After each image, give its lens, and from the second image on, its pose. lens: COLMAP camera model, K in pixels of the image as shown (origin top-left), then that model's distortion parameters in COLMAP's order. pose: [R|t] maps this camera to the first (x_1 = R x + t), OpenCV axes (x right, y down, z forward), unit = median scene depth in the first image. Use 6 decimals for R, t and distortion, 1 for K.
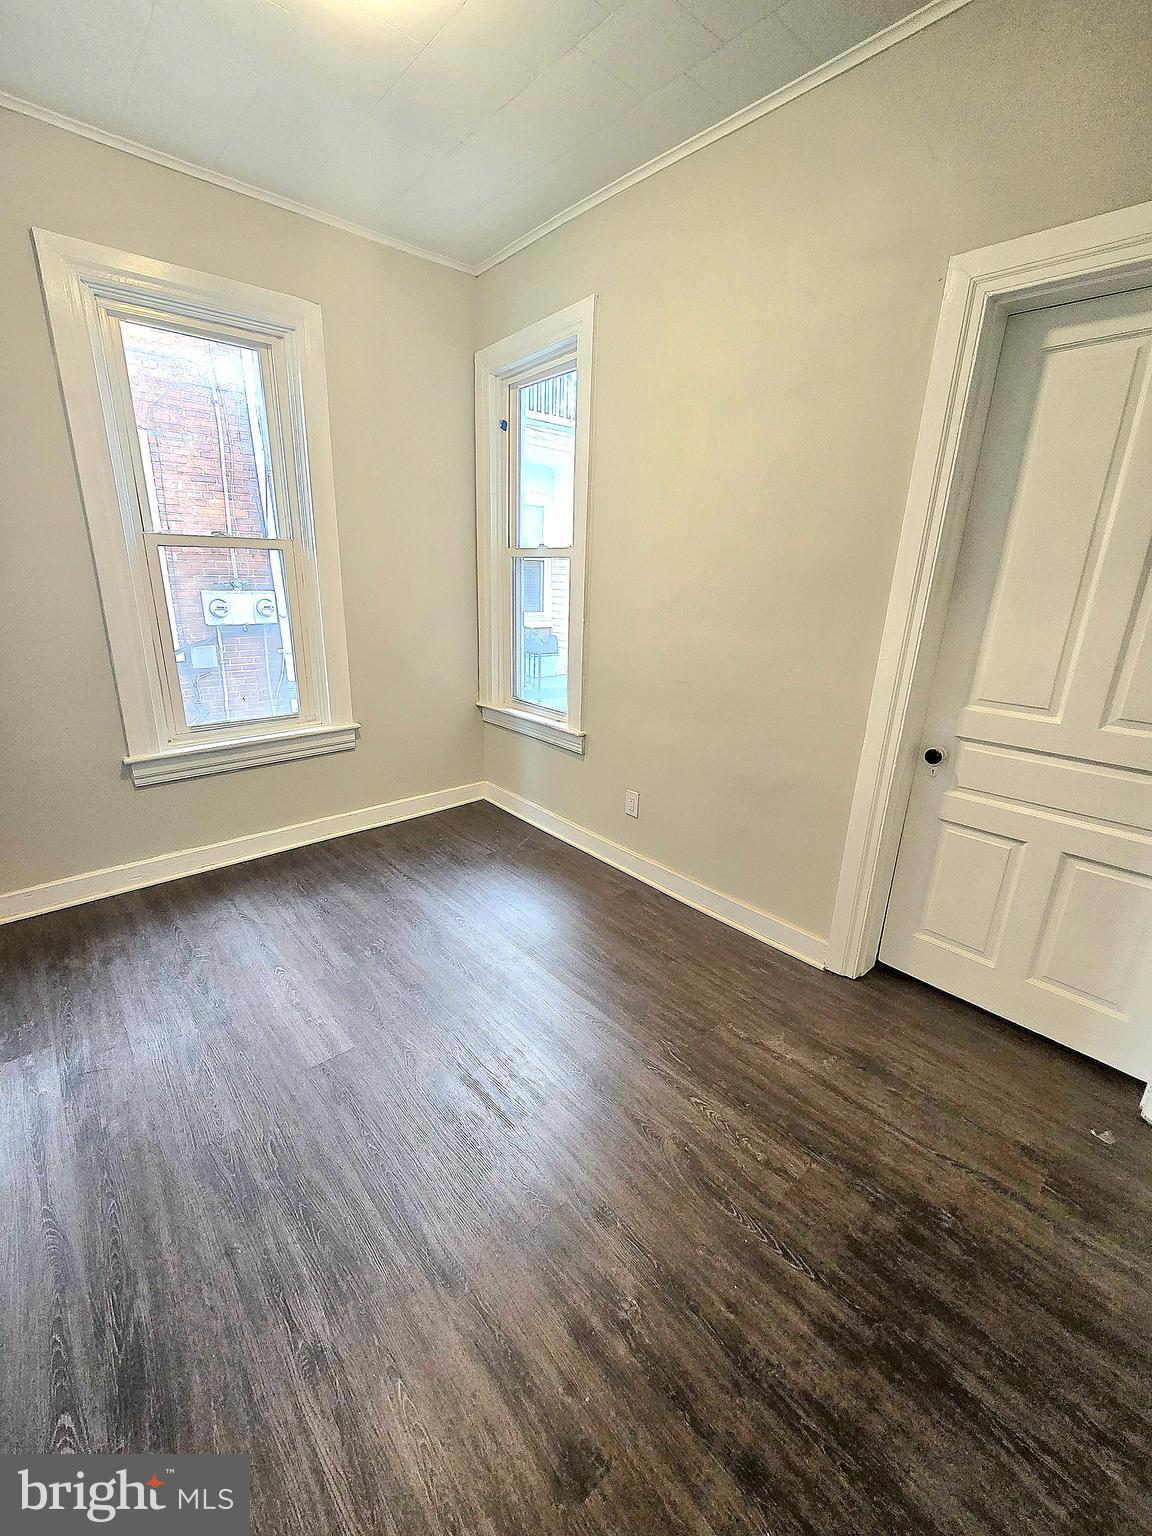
lens RADIAL K [[627.7, 0, 580.6], [0, 627.7, 764.0], [0, 0, 1]] dist [-0.006511, 0.001274]
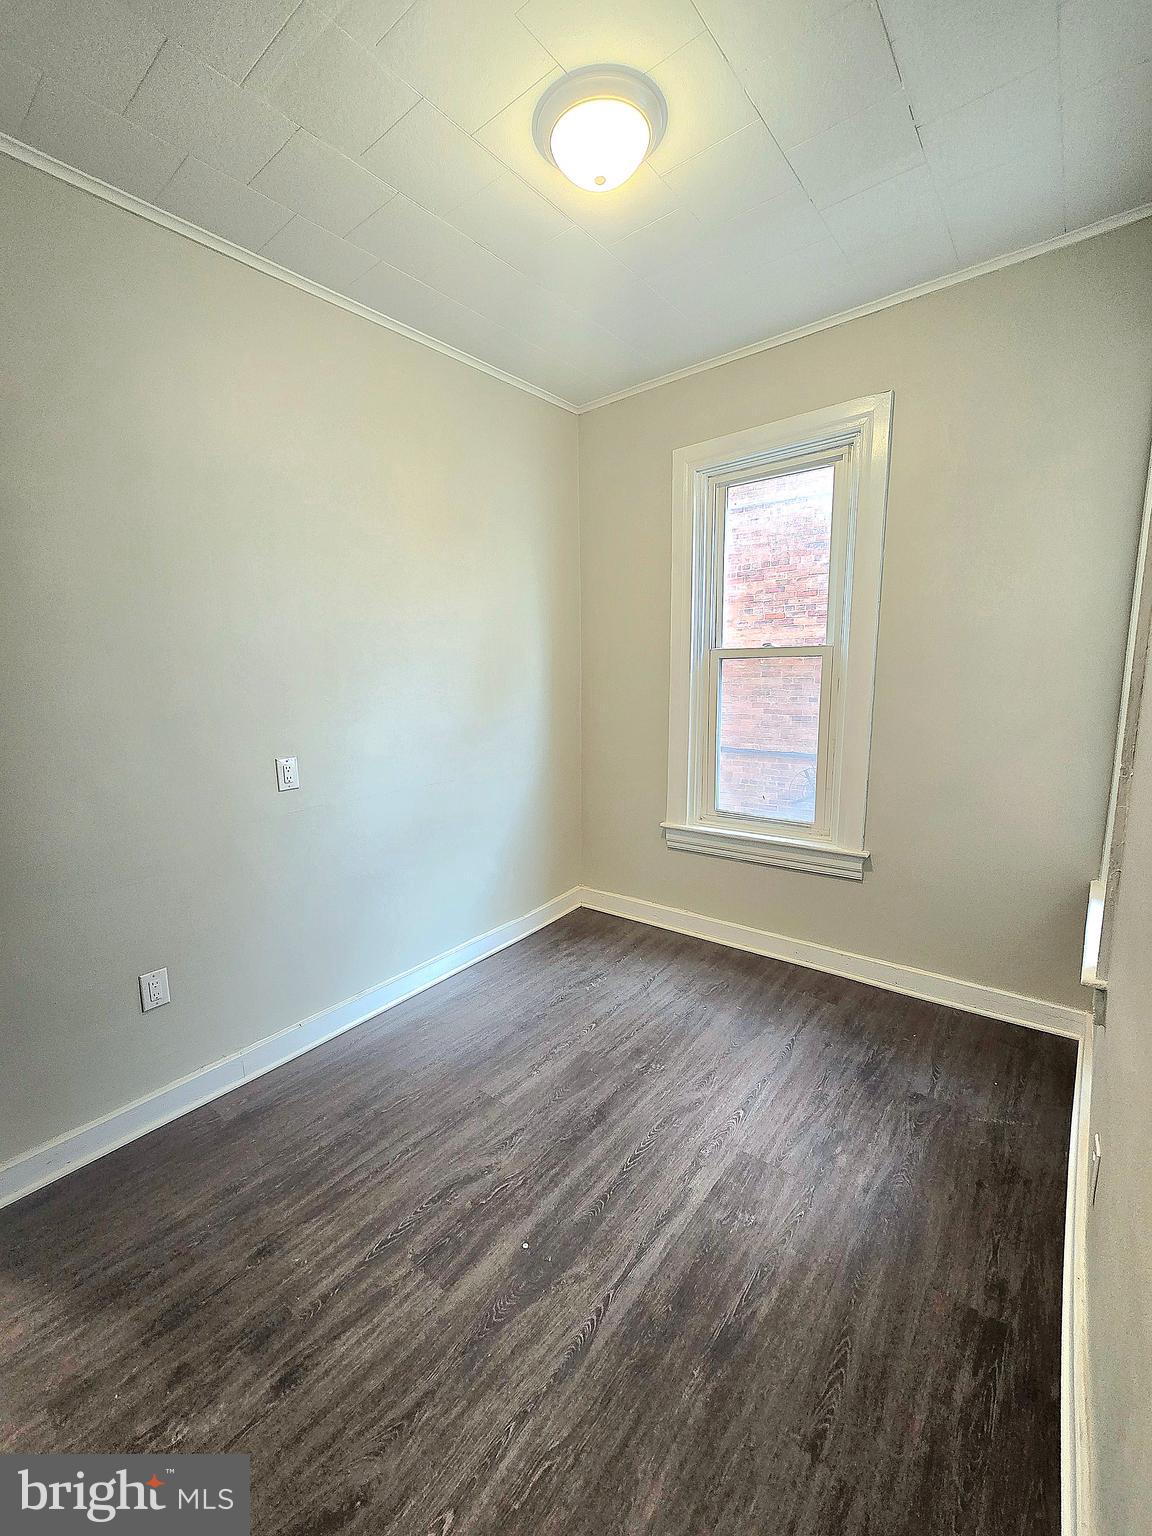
lens RADIAL K [[627.7, 0, 574.1], [0, 627.7, 767.6], [0, 0, 1]] dist [-0.006511, 0.001274]
pose [[0.165543, 0.126890, -0.978005, 0.462963], [-0.267978, 0.960163, 0.079216, -0.164343], [0.949096, 0.248971, 0.192952, 0.535374]]
